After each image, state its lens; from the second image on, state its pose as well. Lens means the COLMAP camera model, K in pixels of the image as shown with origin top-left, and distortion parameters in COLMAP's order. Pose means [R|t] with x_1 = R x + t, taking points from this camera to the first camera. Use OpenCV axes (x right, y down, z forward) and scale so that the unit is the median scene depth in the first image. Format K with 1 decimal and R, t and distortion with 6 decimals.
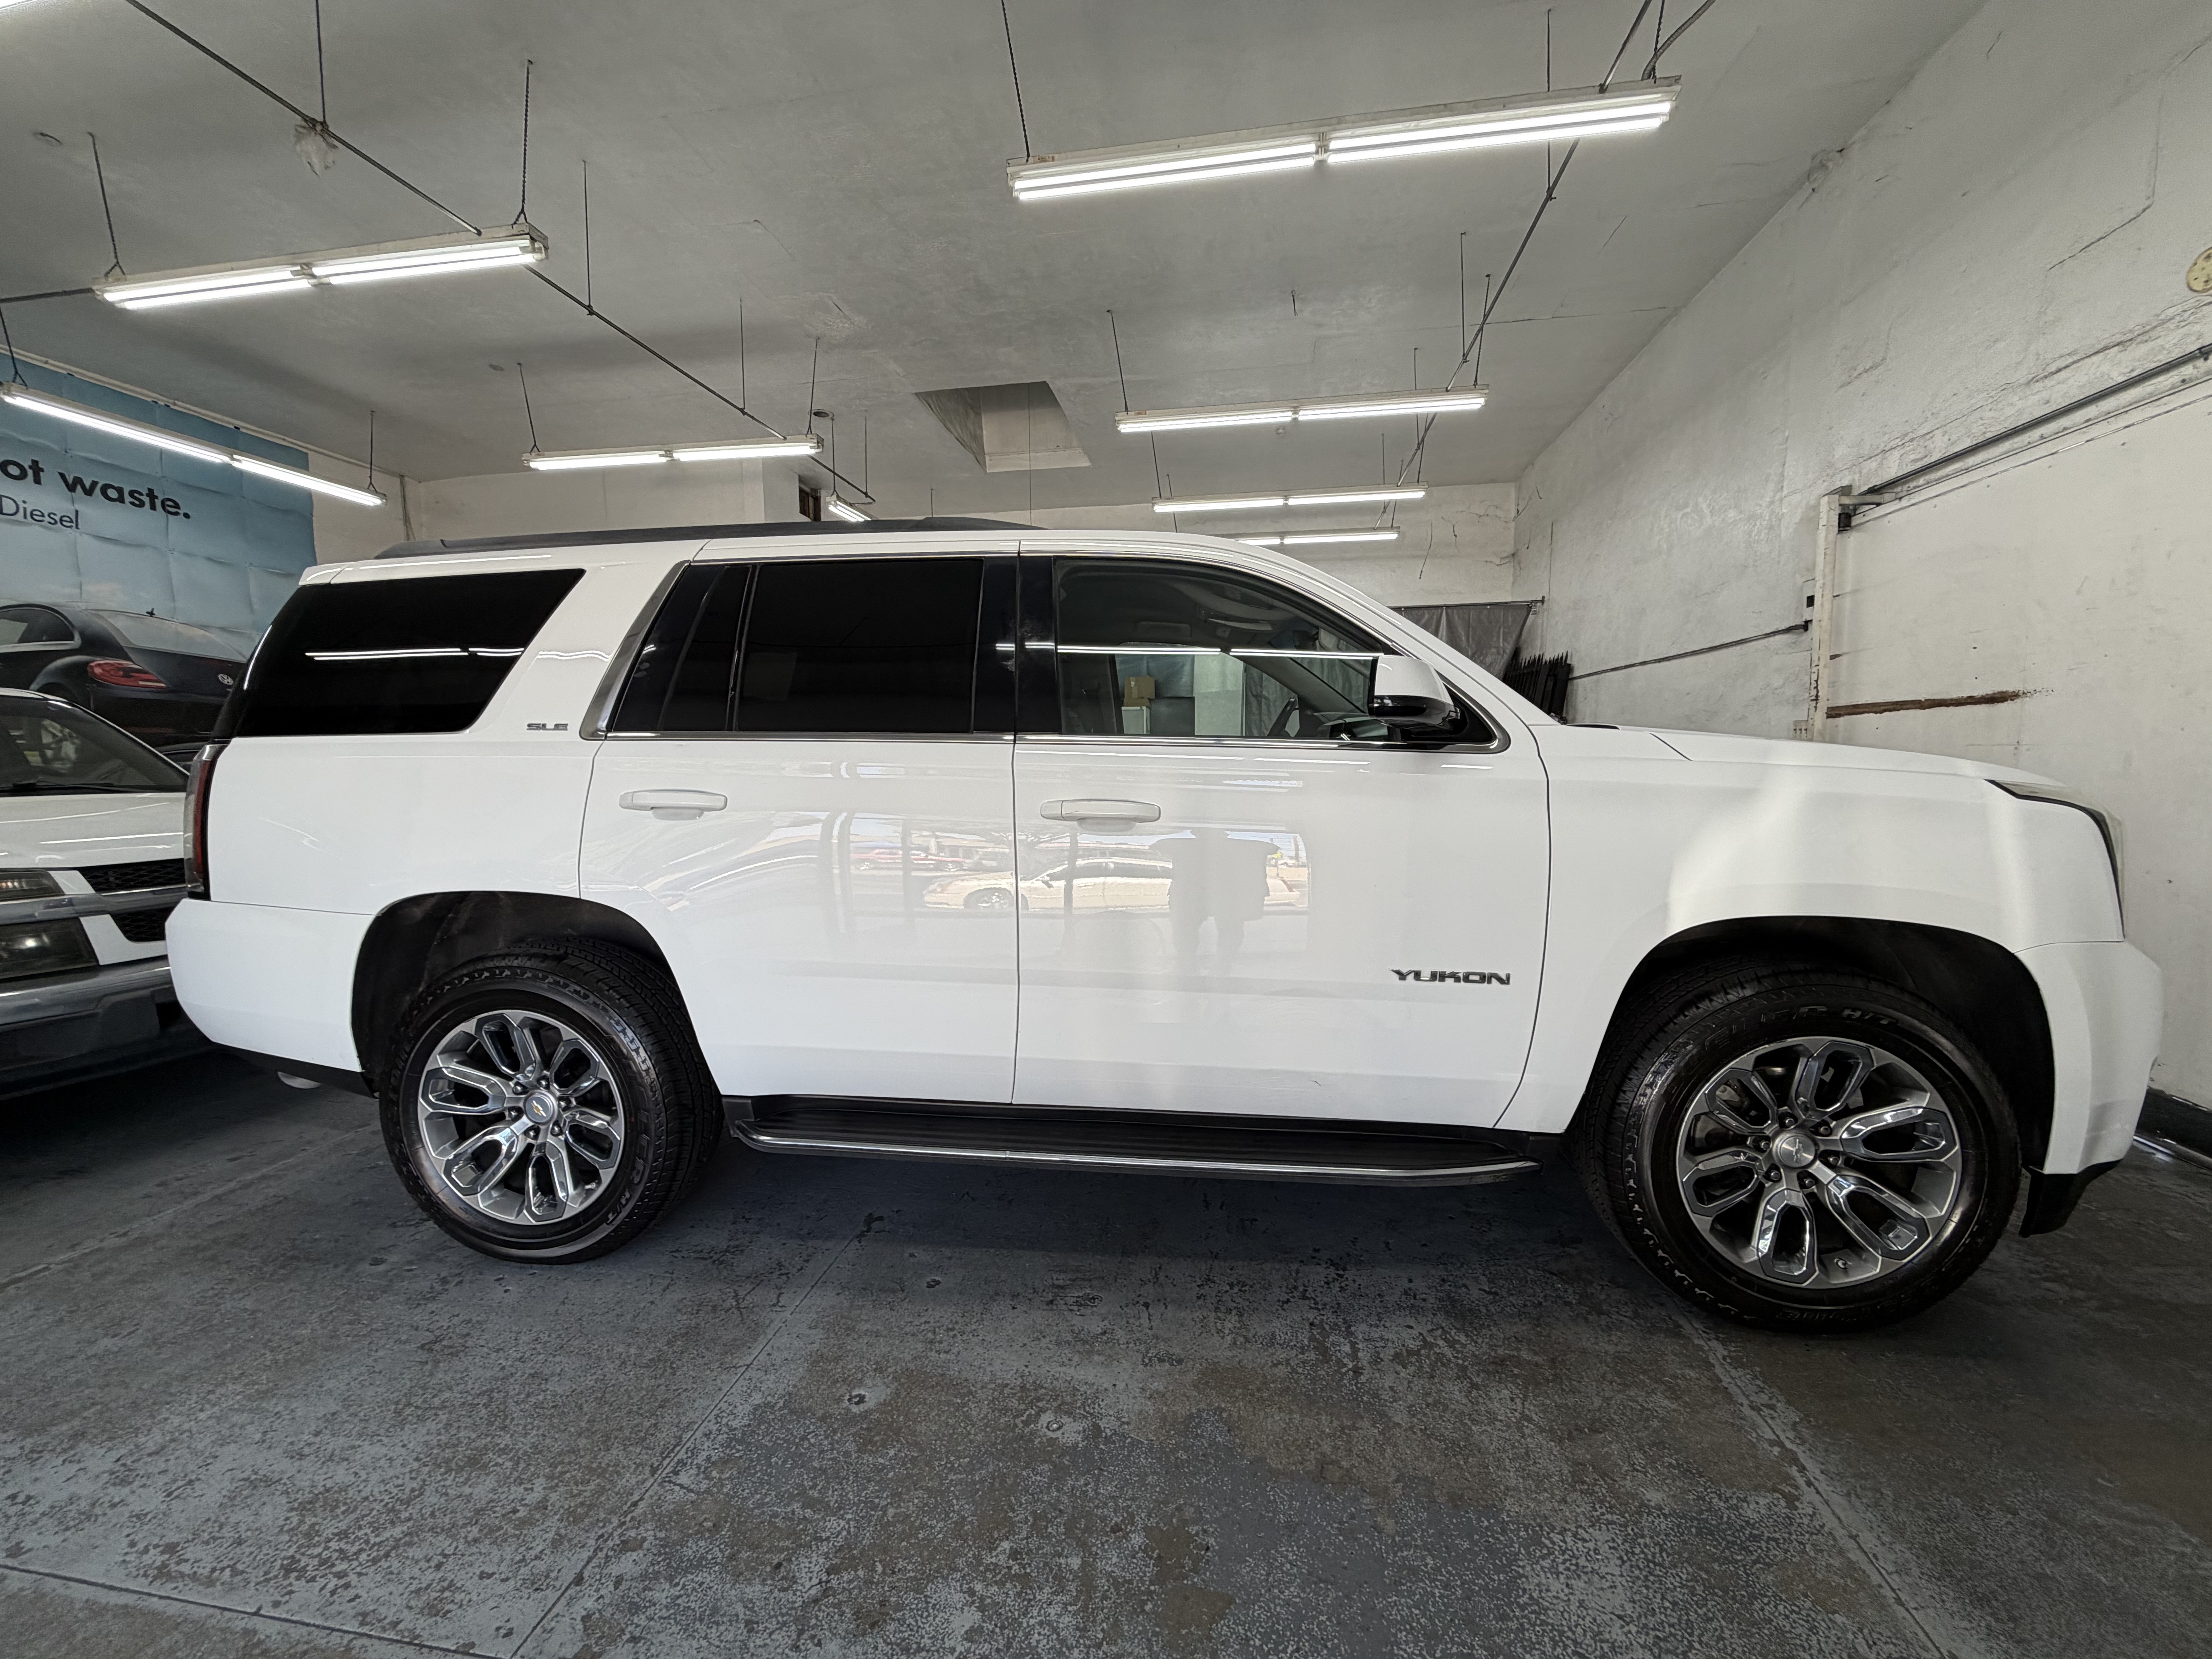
lens RADIAL K [[881.3, 0, 1103.5], [0, 881.3, 828.2], [0, 0, 1]] dist [-0.000132, -0.000188]
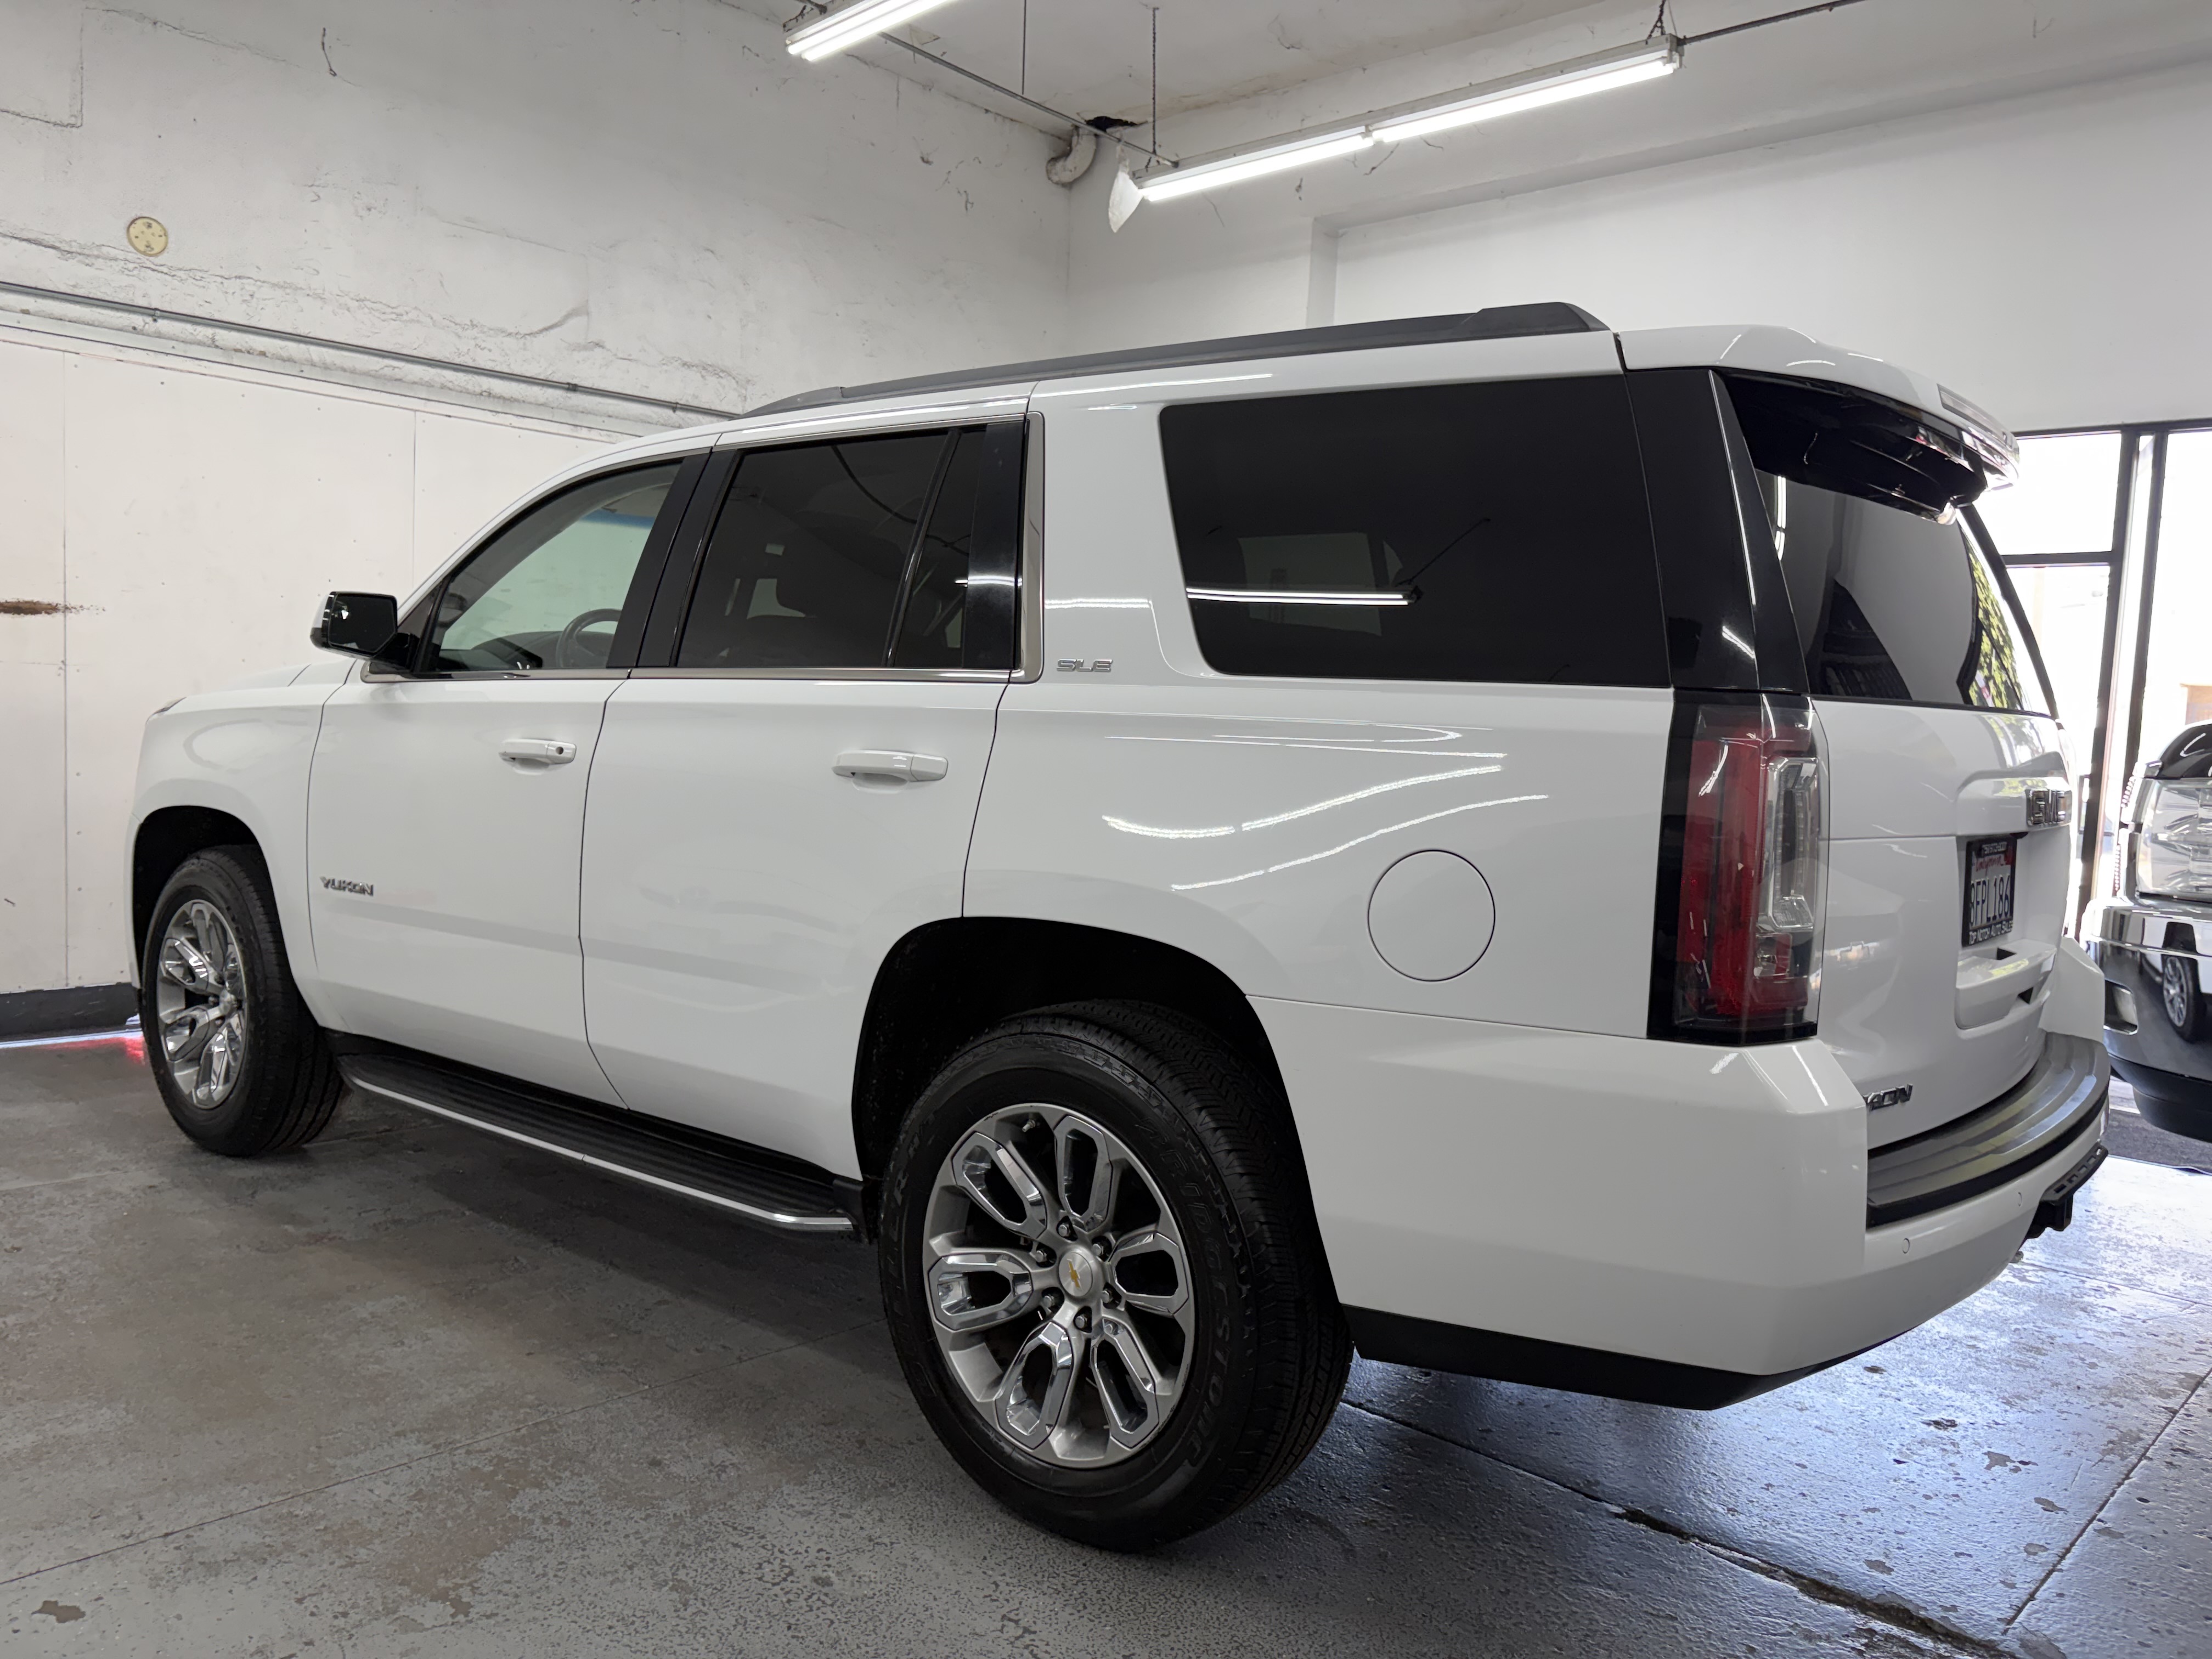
lens RADIAL K [[1683.3, 0, 1101.9], [0, 1683.3, 834.3], [0, 0, 1]] dist [0.039702, -0.039038]
pose [[-0.838168, -0.065271, 0.541493, -1.215515], [0.012850, 0.990175, 0.139245, -0.228512], [-0.545261, 0.123669, -0.829094, 2.850256]]
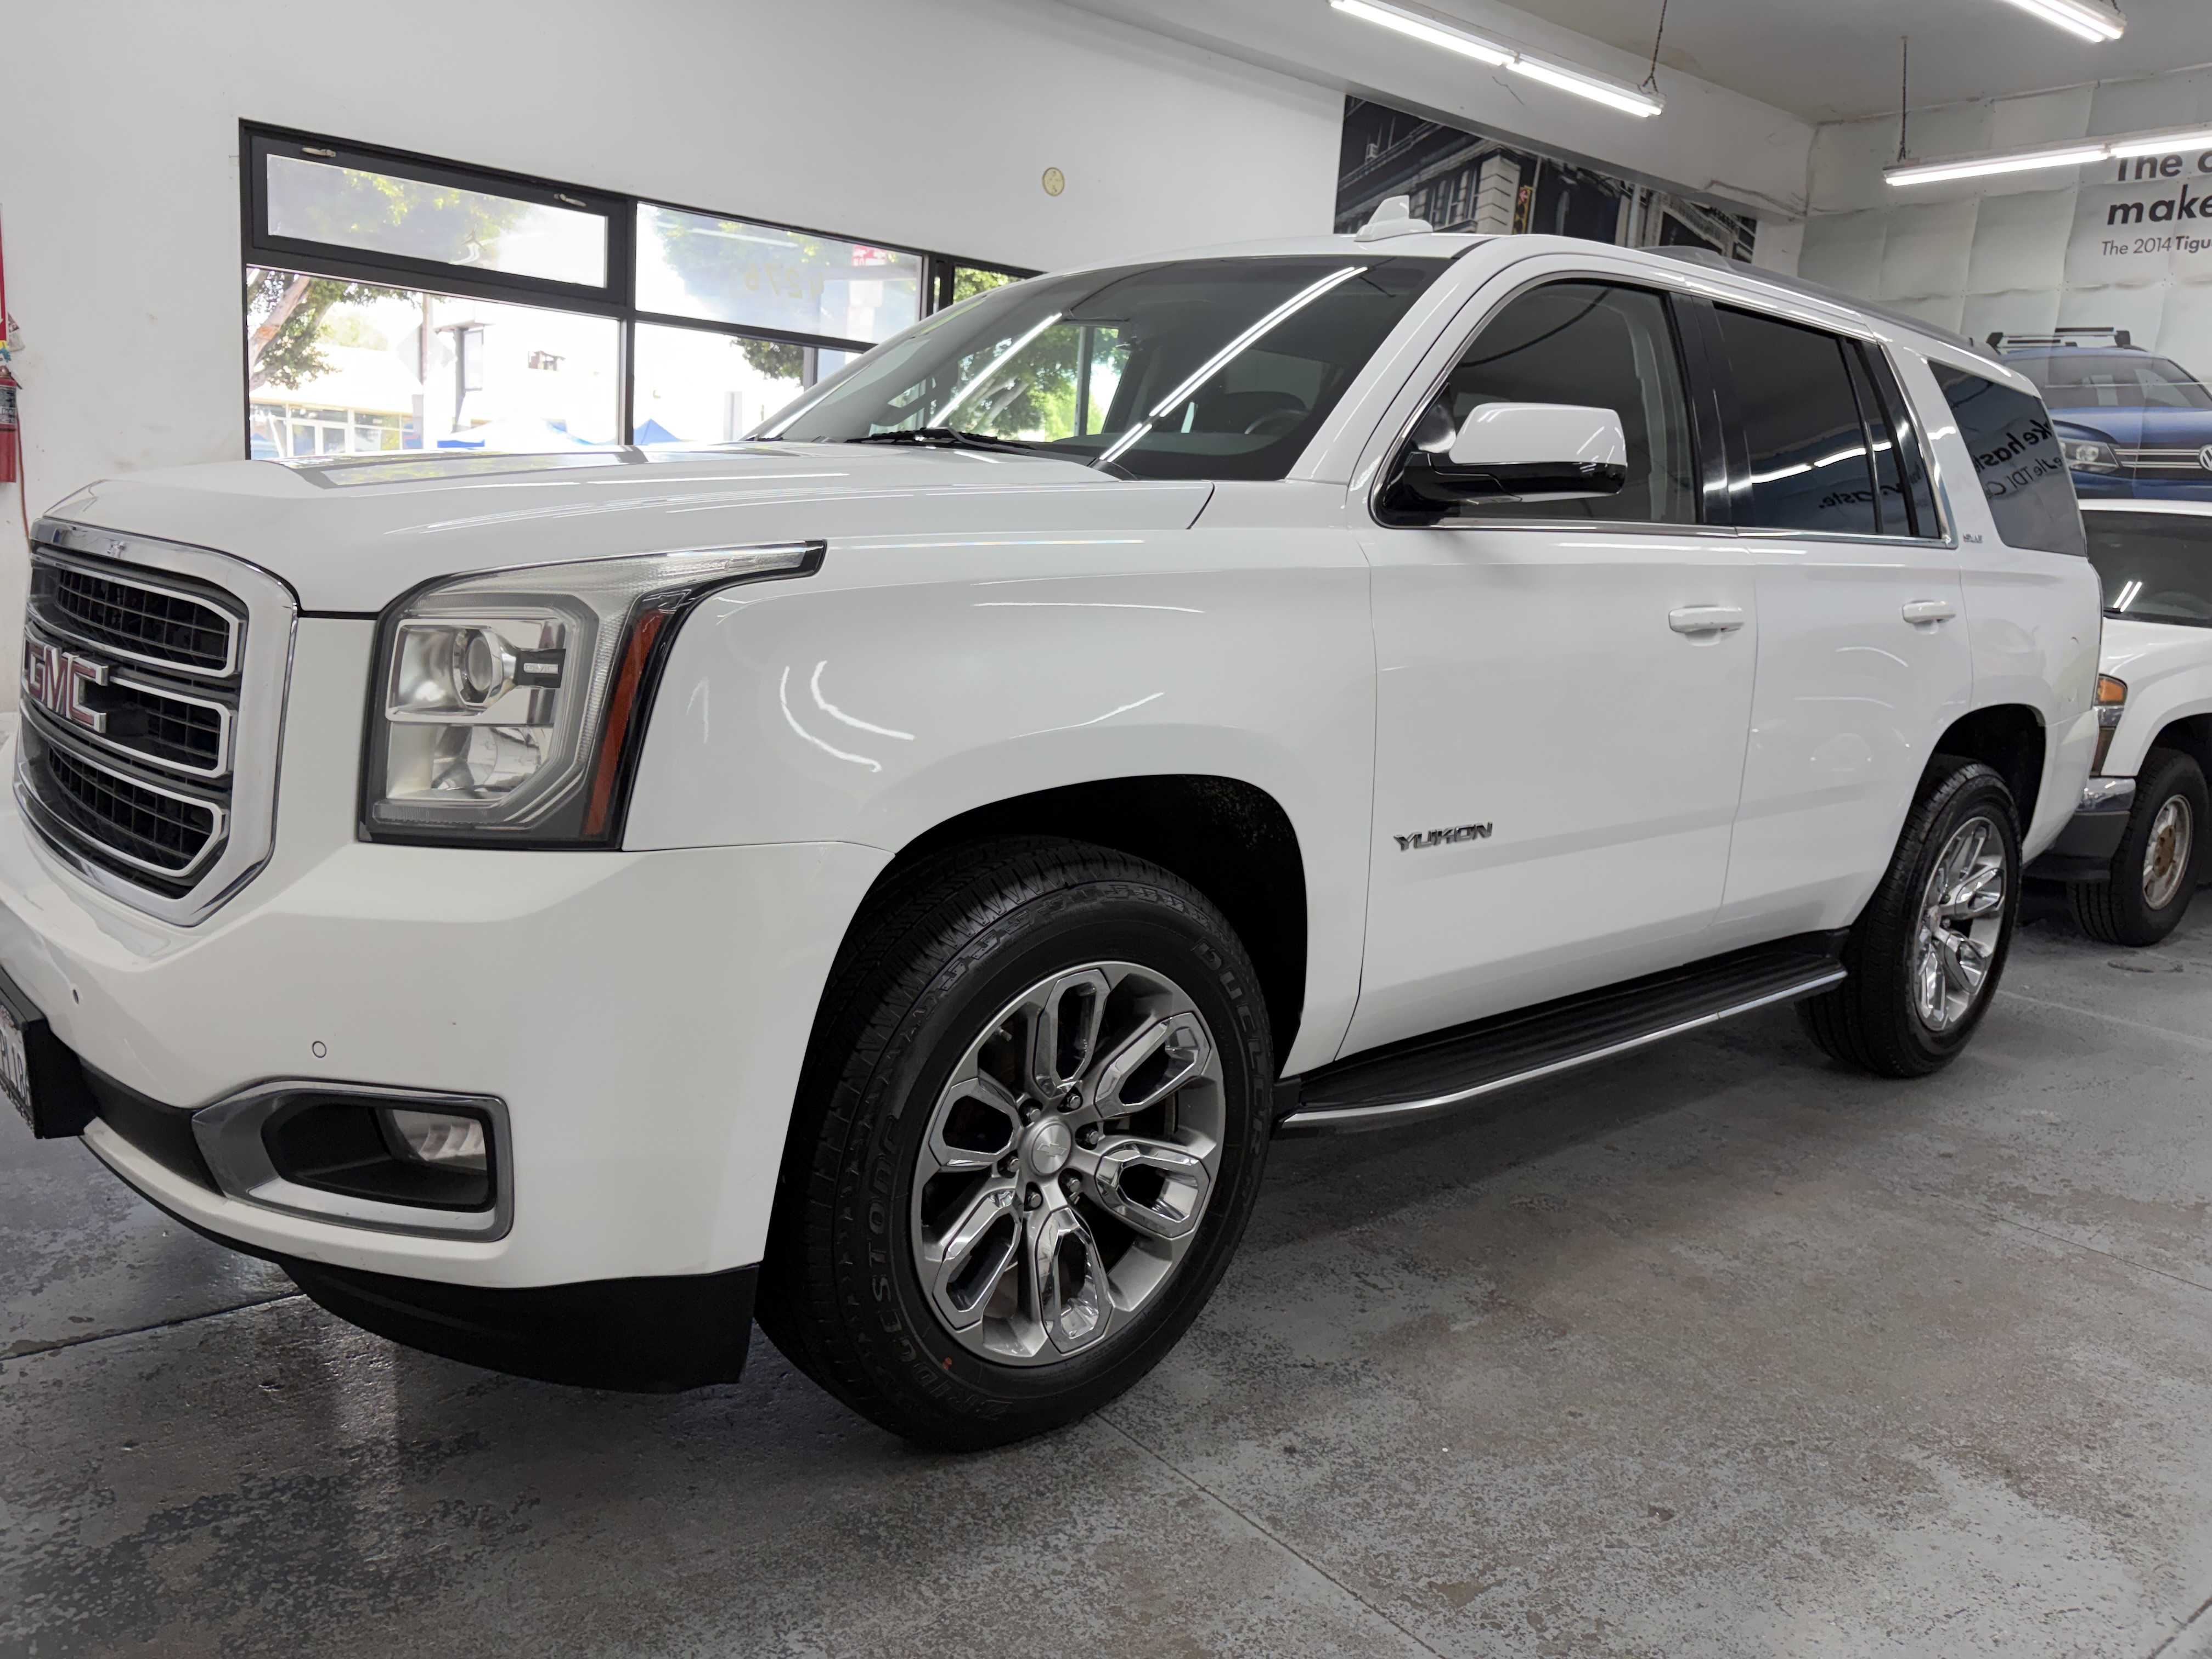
lens RADIAL K [[1701.0, 0, 1098.5], [0, 1701.0, 816.4], [0, 0, 1]] dist [0.030155, -0.032553]
pose [[-0.655597, 0.097464, -0.748794, 1.549350], [-0.117952, 0.966245, 0.229039, -0.202622], [0.745842, 0.238479, -0.621971, 2.378829]]
